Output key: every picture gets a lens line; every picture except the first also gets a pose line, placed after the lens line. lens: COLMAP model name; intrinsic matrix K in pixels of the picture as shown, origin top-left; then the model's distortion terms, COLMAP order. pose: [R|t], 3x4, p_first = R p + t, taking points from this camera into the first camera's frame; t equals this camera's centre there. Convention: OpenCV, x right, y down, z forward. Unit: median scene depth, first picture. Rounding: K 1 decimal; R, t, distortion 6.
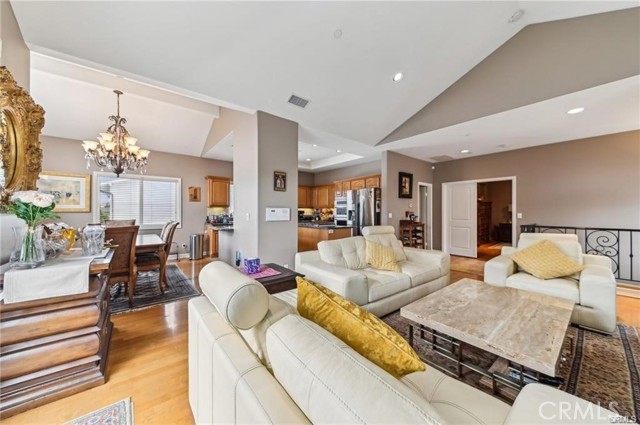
lens RADIAL K [[222.6, 0, 320.0], [0, 222.6, 212.5], [0, 0, 1]] dist [0.000358, 0.000008]
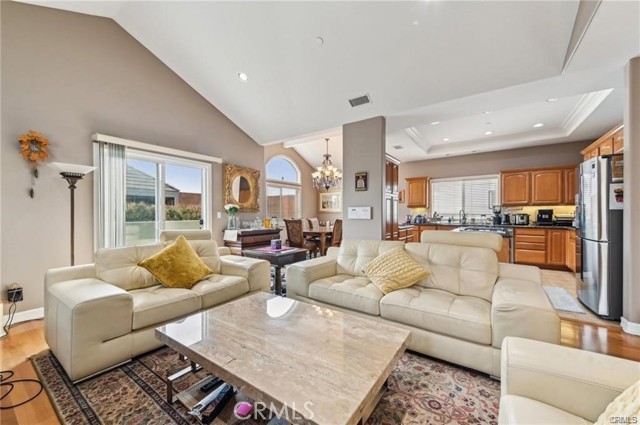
lens RADIAL K [[246.1, 0, 323.2], [0, 246.1, 216.0], [0, 0, 1]] dist [-0.000265, -0.000065]
pose [[0.277055, 0.005466, -0.960838, 0.821870], [-0.002486, 0.999985, 0.004972, 0.015758], [0.960851, 0.001011, 0.277065, 0.466470]]
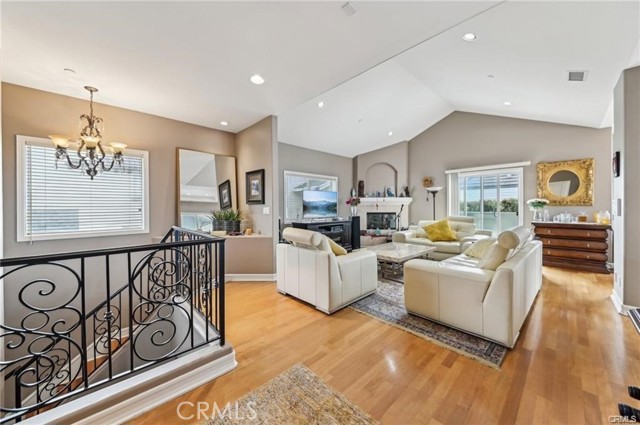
lens RADIAL K [[236.4, 0, 320.0], [0, 236.4, 212.5], [0, 0, 1]] dist [-0.000003, -0.000002]
pose [[-0.996458, 0.004885, -0.083944, 0.871644], [0.003137, 0.999776, 0.020936, 0.010254], [0.084028, 0.020598, -0.996250, 1.655994]]
